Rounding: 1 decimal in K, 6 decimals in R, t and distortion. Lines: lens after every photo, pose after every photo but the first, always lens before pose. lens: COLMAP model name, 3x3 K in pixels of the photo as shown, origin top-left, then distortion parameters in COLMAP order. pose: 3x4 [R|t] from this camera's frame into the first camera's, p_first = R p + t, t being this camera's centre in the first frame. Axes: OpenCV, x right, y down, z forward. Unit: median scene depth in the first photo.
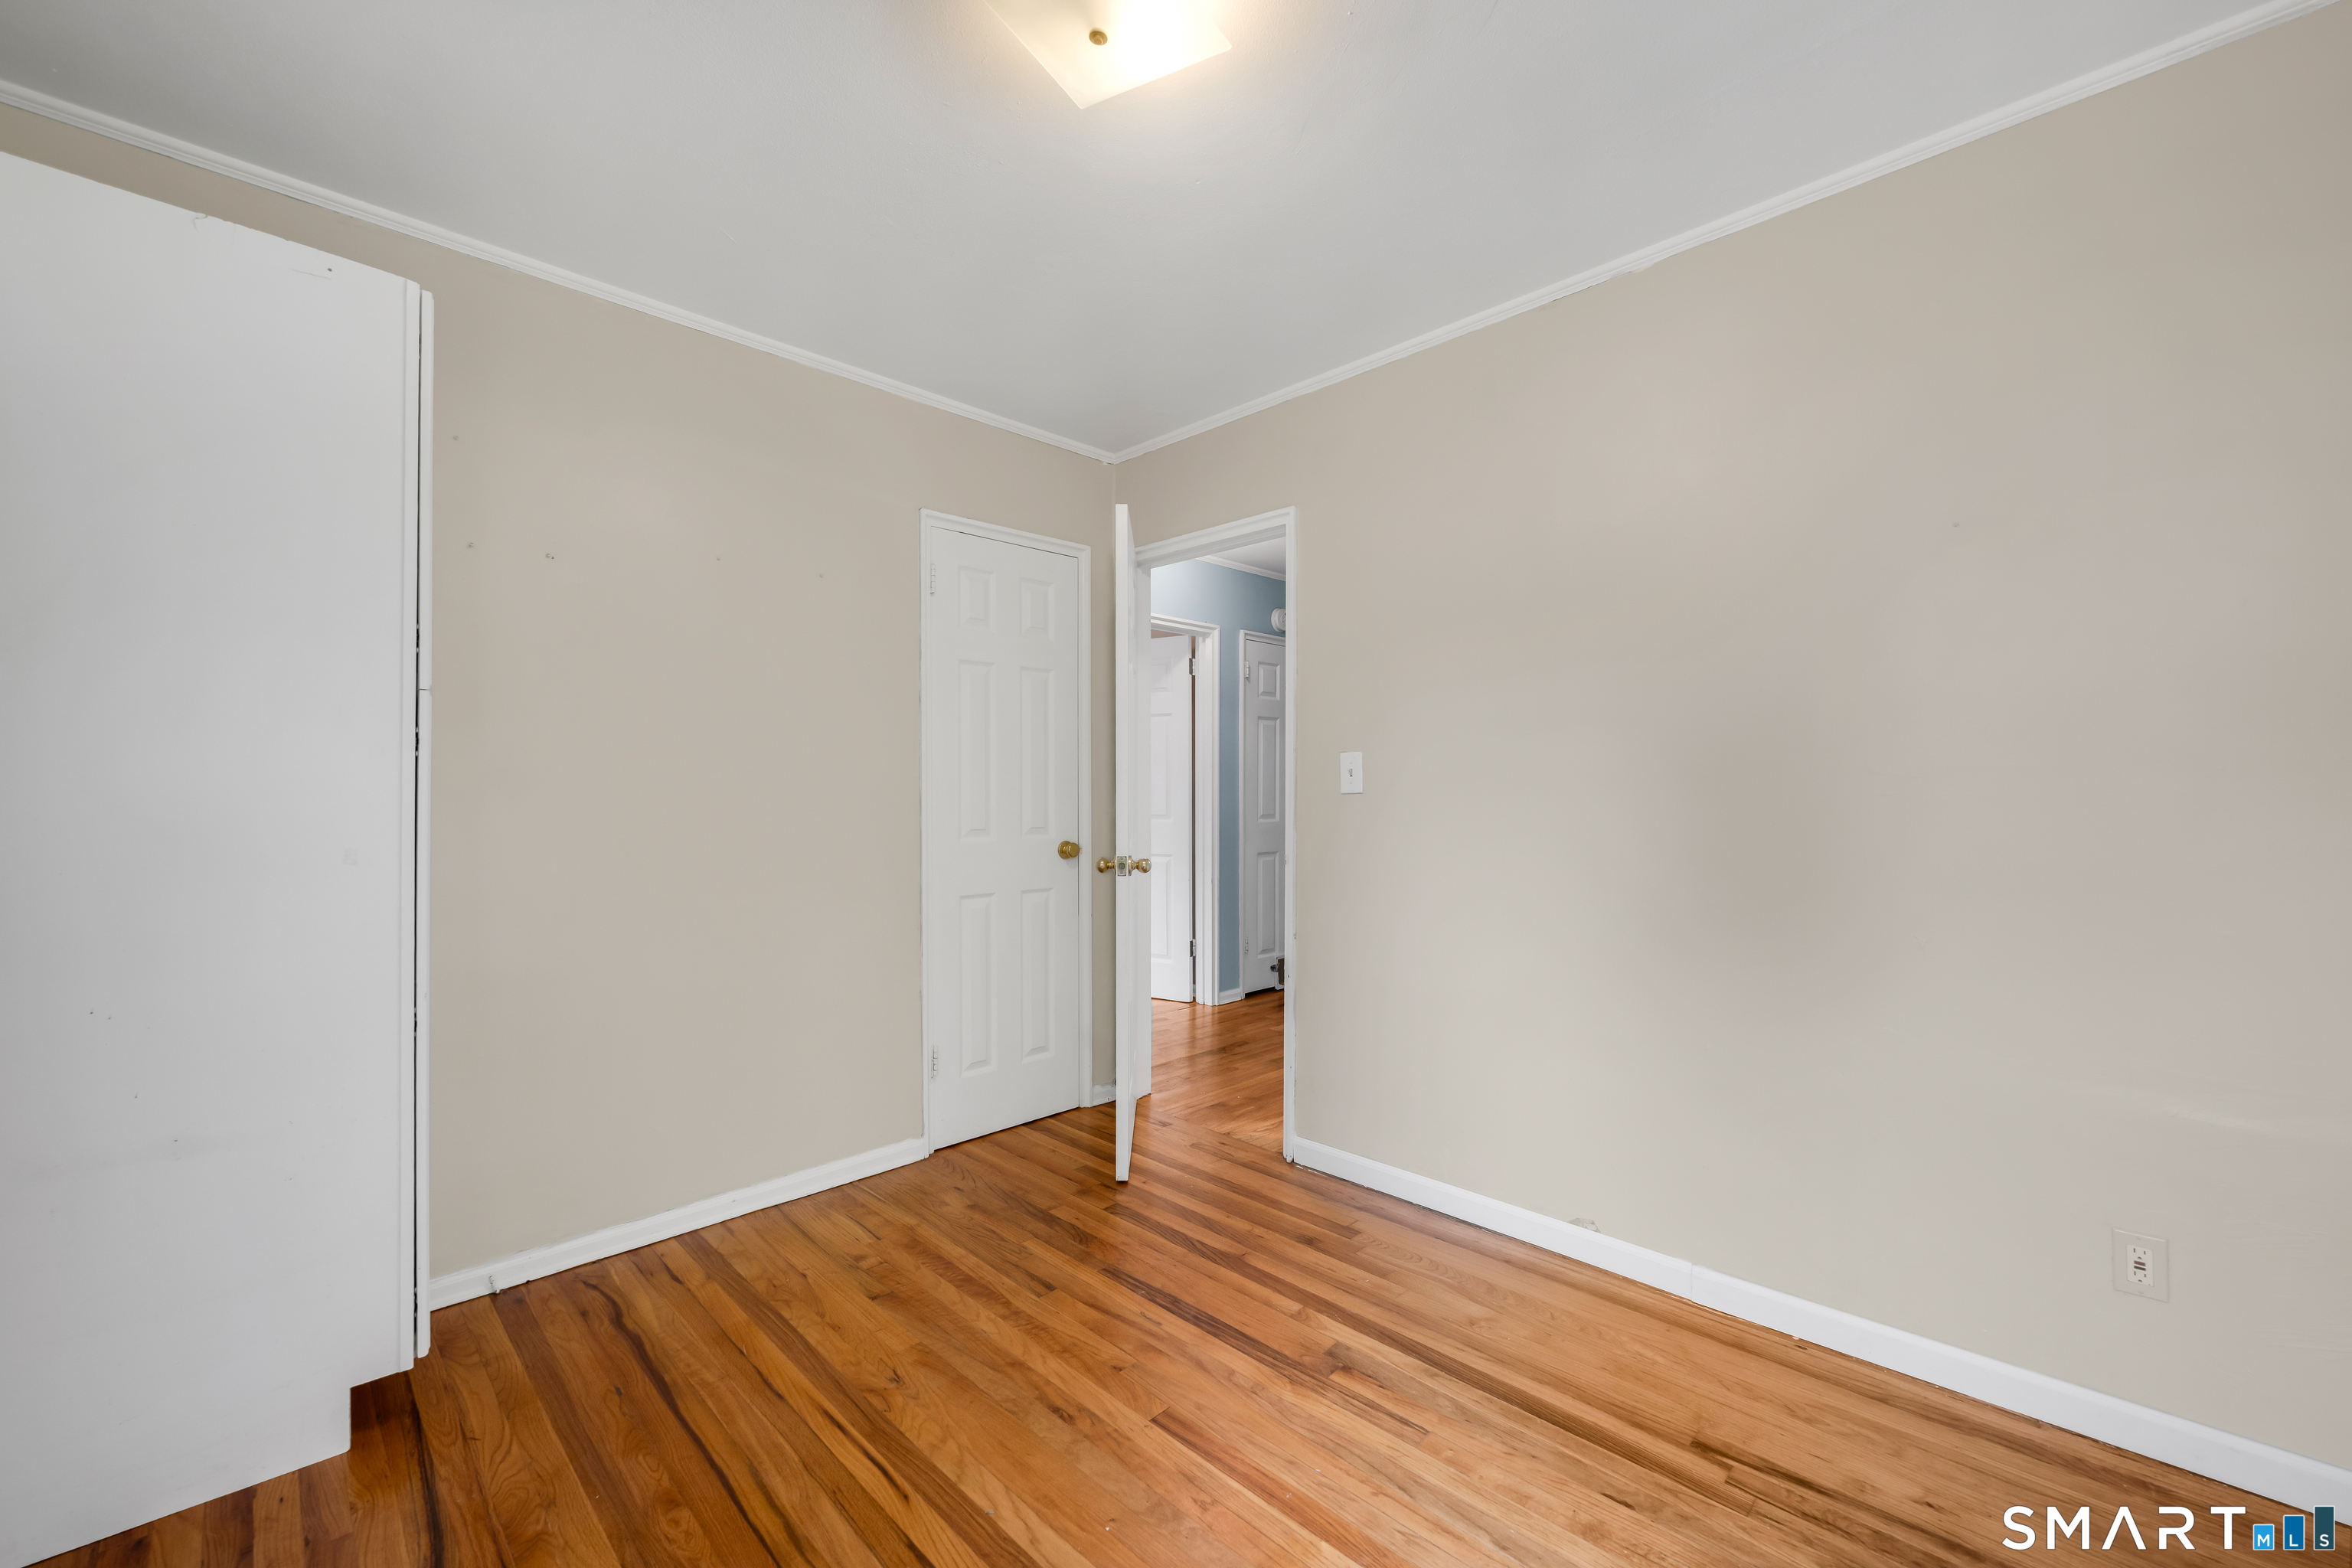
lens RADIAL K [[937.1, 0, 1174.8], [0, 937.1, 782.8], [0, 0, 1]] dist [-0.001740, 0.000227]
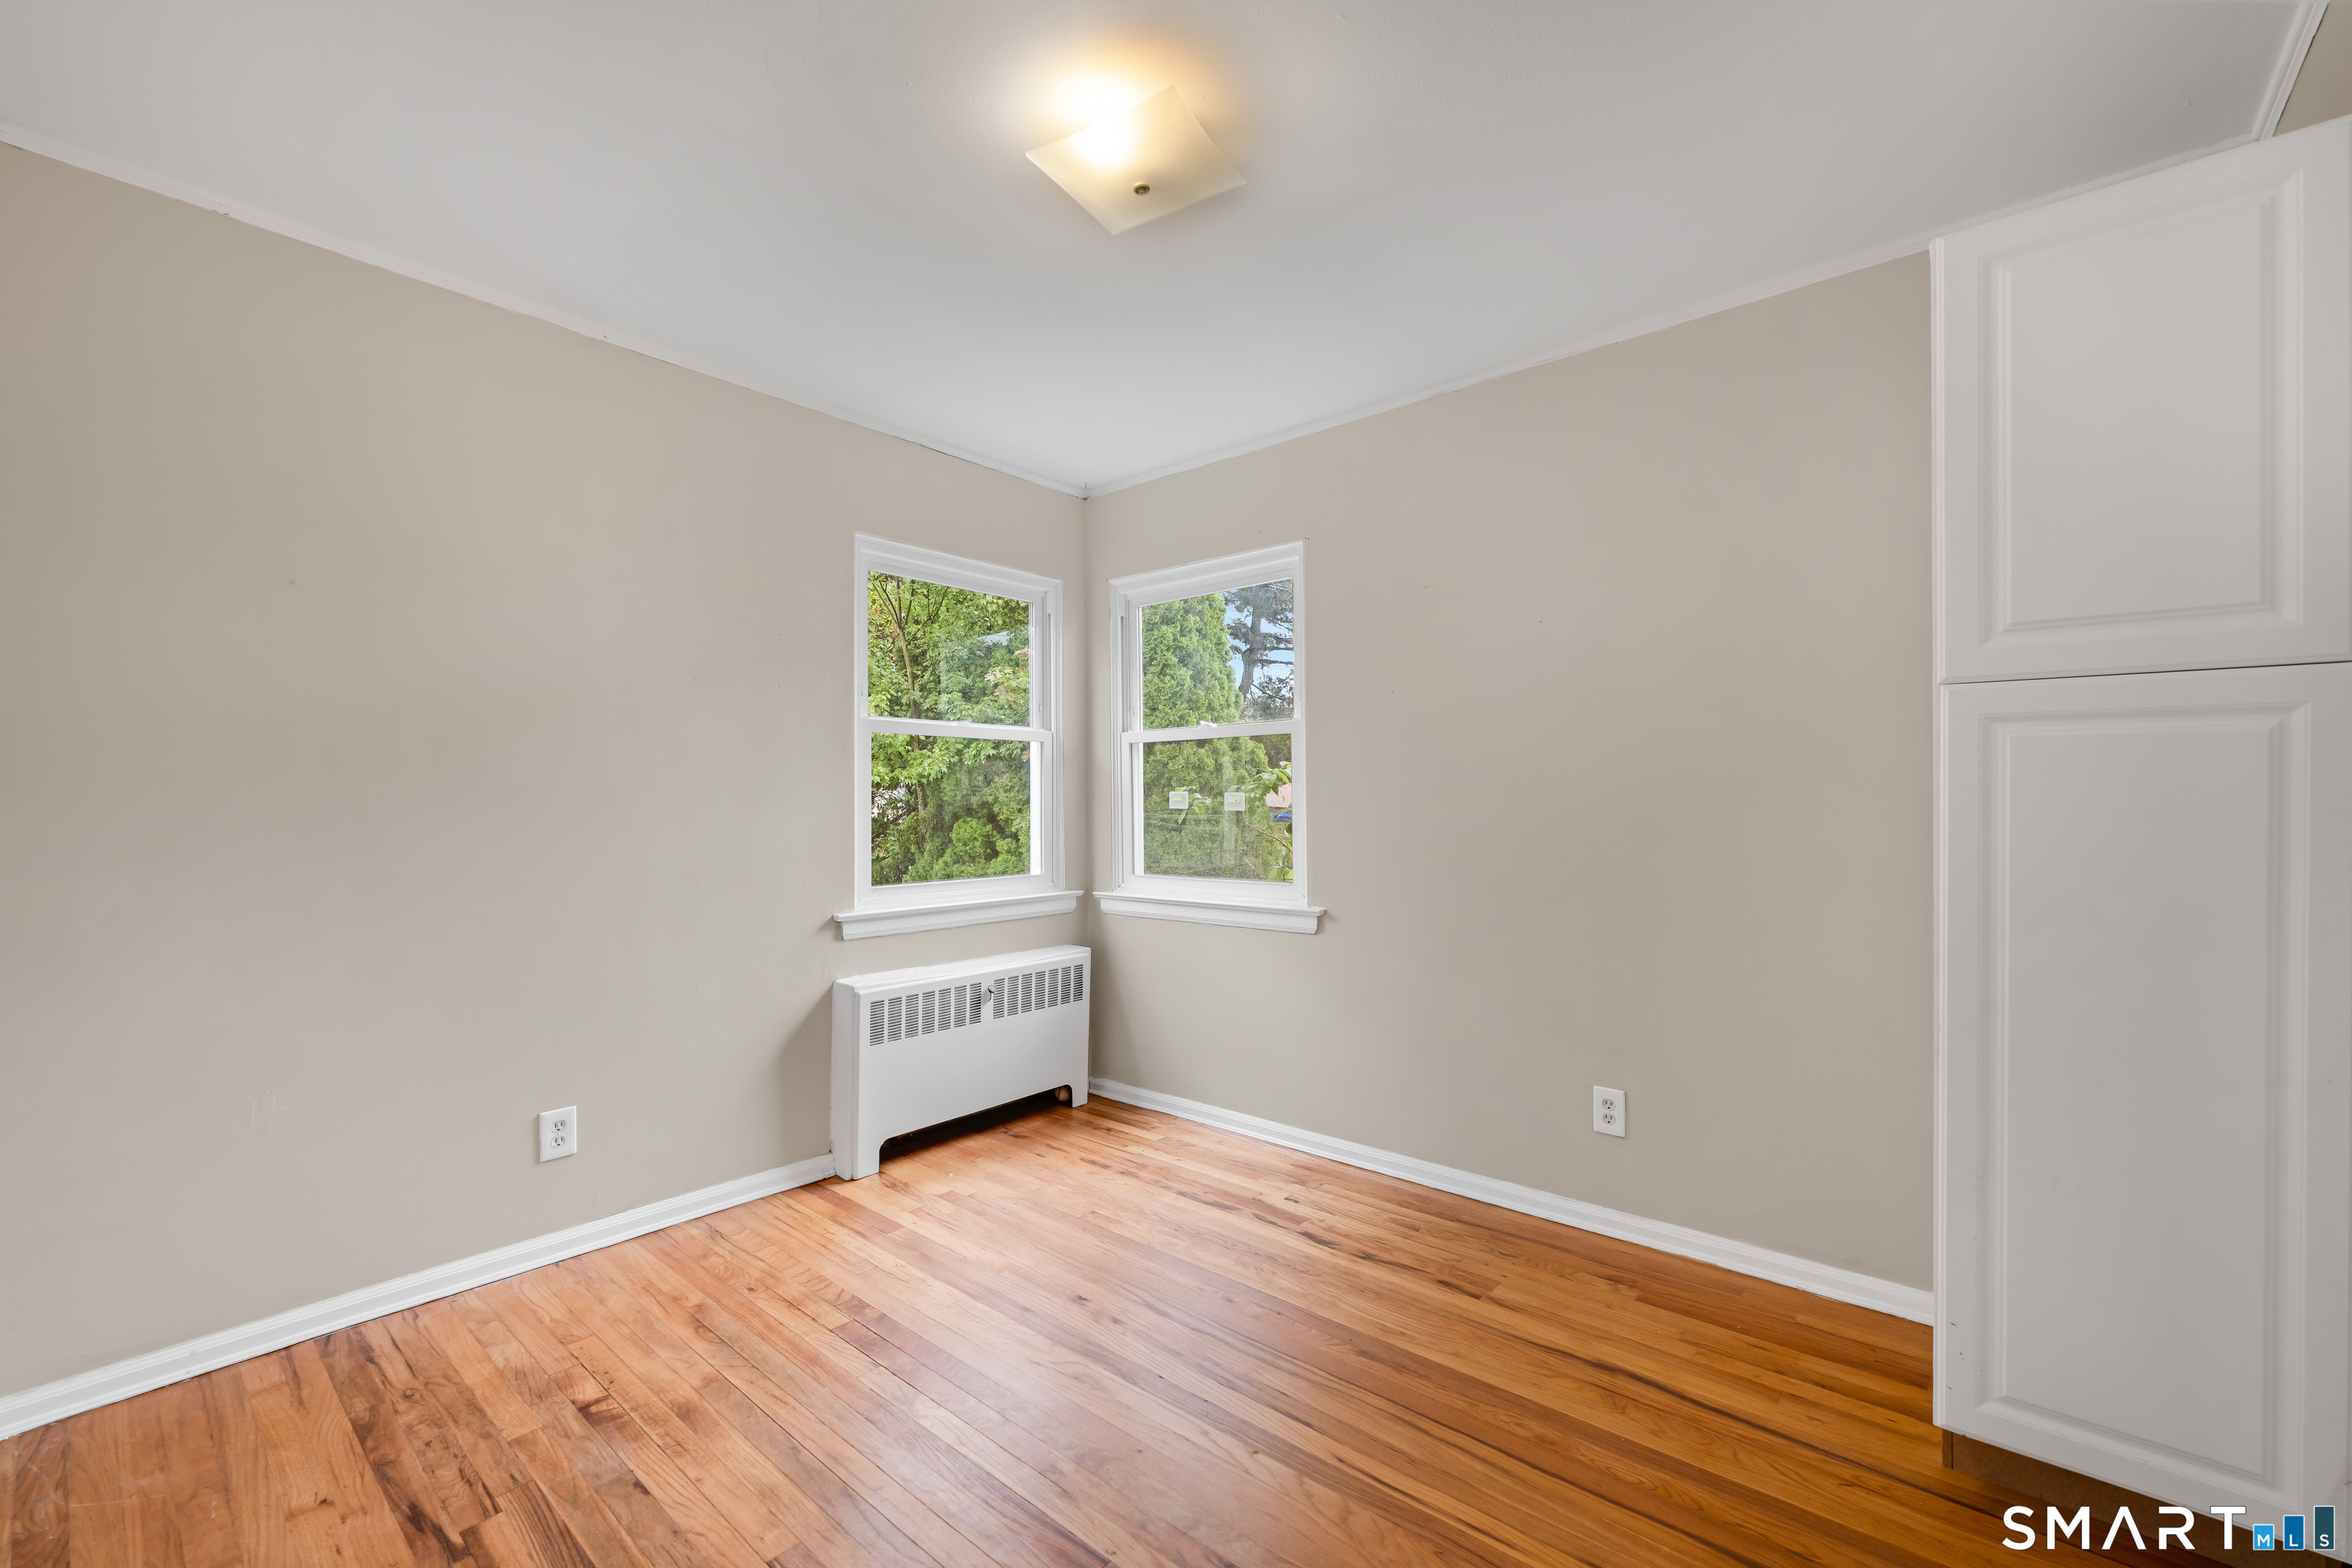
lens RADIAL K [[937.1, 0, 1179.1], [0, 937.1, 787.1], [0, 0, 1]] dist [-0.001740, 0.000227]
pose [[-0.996819, 0.005682, -0.079497, -0.029225], [0.005938, 0.999978, -0.002981, 0.015453], [0.079478, -0.003444, -0.996831, 2.018480]]
